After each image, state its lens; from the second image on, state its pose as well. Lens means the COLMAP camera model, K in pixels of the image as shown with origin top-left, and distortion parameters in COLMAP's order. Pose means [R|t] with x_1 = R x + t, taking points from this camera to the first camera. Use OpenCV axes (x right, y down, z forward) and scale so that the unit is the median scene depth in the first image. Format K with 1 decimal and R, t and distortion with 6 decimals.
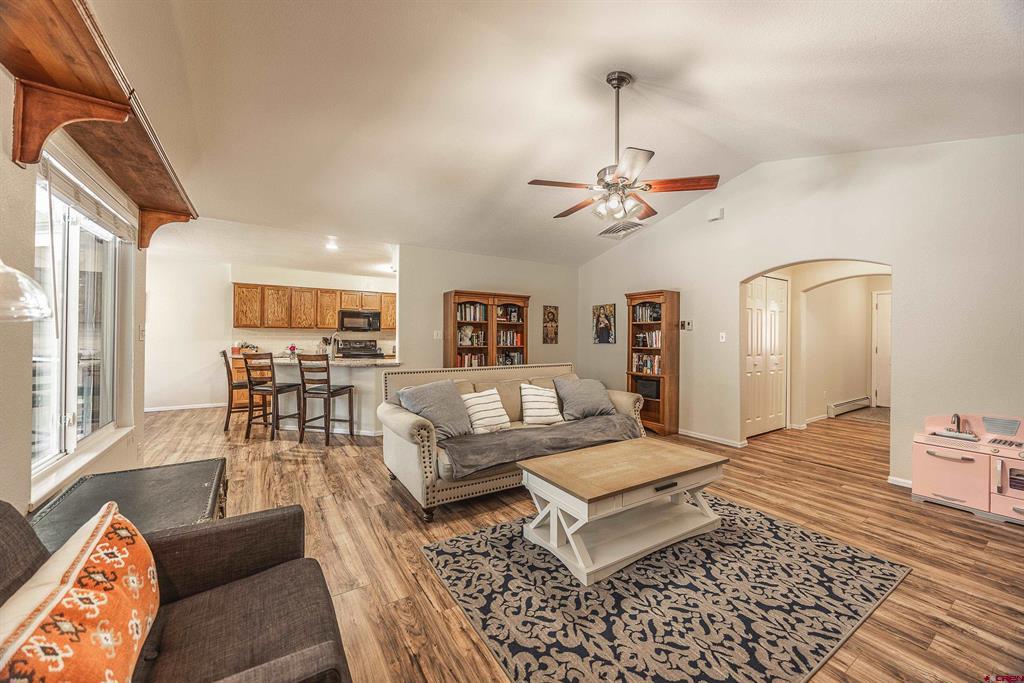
lens RADIAL K [[387.0, 0, 511.2], [0, 387.0, 337.2], [0, 0, 1]] dist [-0.001105, -0.000037]
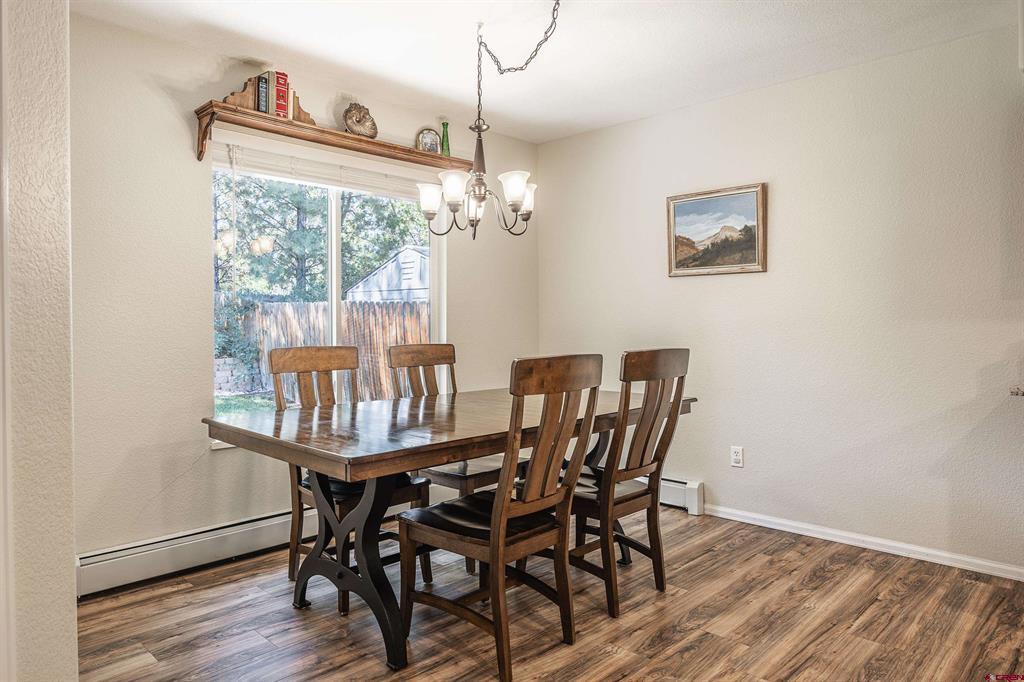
lens RADIAL K [[638.7, 0, 480.0], [0, 638.7, 328.4], [0, 0, 1]] dist [-0.009825, -0.001126]
pose [[0.196044, -0.001410, -0.980594, -0.837202], [0.006108, 0.999981, -0.000217, 0.025136], [0.980576, -0.005947, 0.196049, 1.218046]]
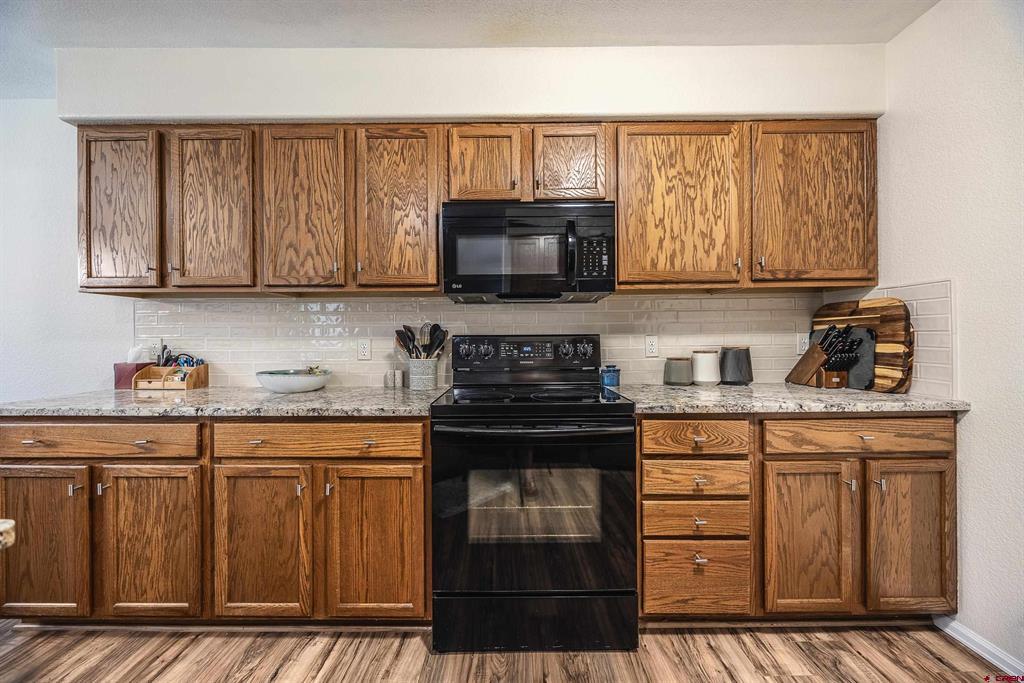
lens RADIAL K [[387.0, 0, 511.2], [0, 387.0, 337.2], [0, 0, 1]] dist [-0.001105, -0.000037]
pose [[0.838693, -0.014456, -0.544413, -0.655906], [0.014129, 0.999889, -0.004784, 0.023035], [0.544421, -0.003680, 0.838804, 1.910829]]
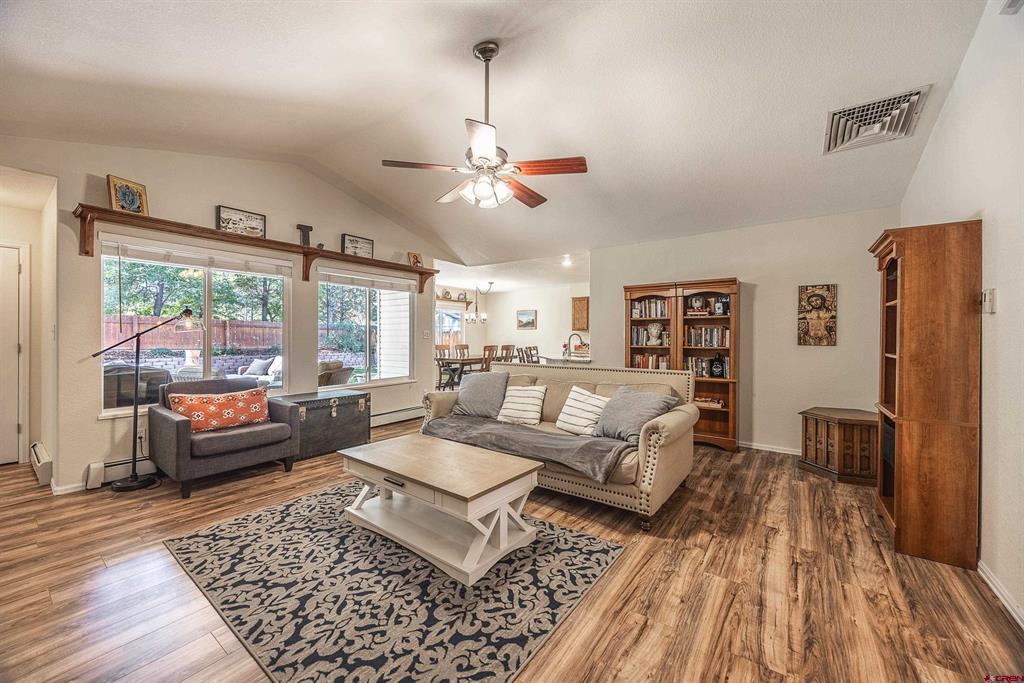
lens RADIAL K [[390.5, 0, 510.2], [0, 390.5, 335.1], [0, 0, 1]] dist [-0.001364, -0.000330]
pose [[0.348739, -0.010803, -0.937157, 1.010265], [-0.000901, 0.999929, -0.011862, 0.014265], [0.937219, 0.004982, 0.348705, 0.642743]]
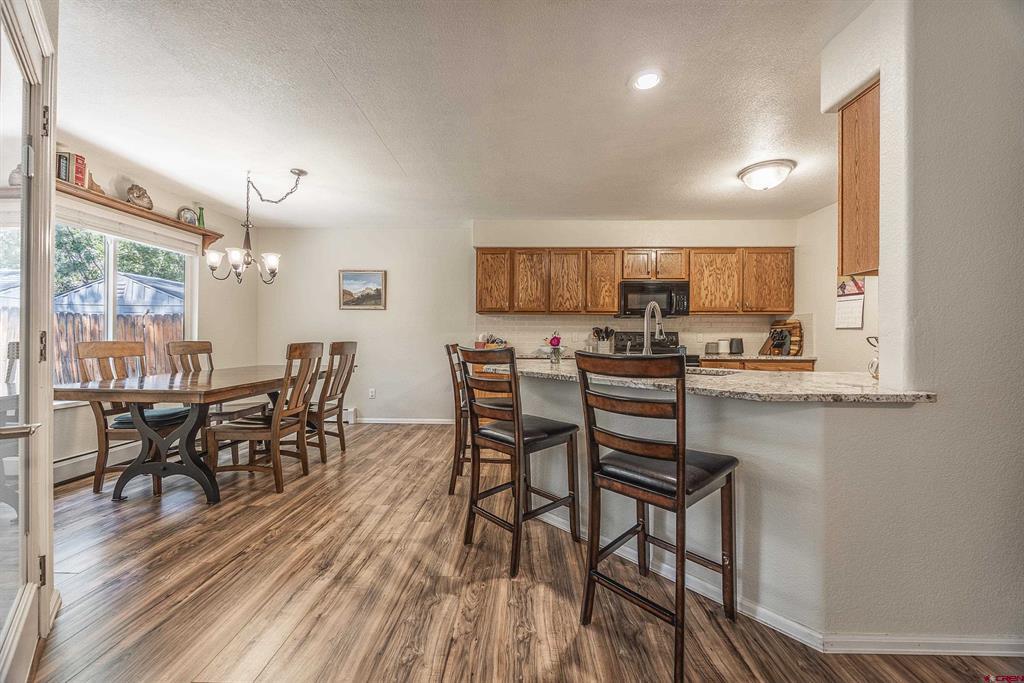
lens RADIAL K [[387.0, 0, 511.2], [0, 387.0, 337.2], [0, 0, 1]] dist [-0.001105, -0.000037]
pose [[0.823395, -0.003606, -0.567457, -0.565486], [-0.000134, 0.999979, -0.006550, 0.046234], [0.567469, 0.005469, 0.823377, 0.958772]]
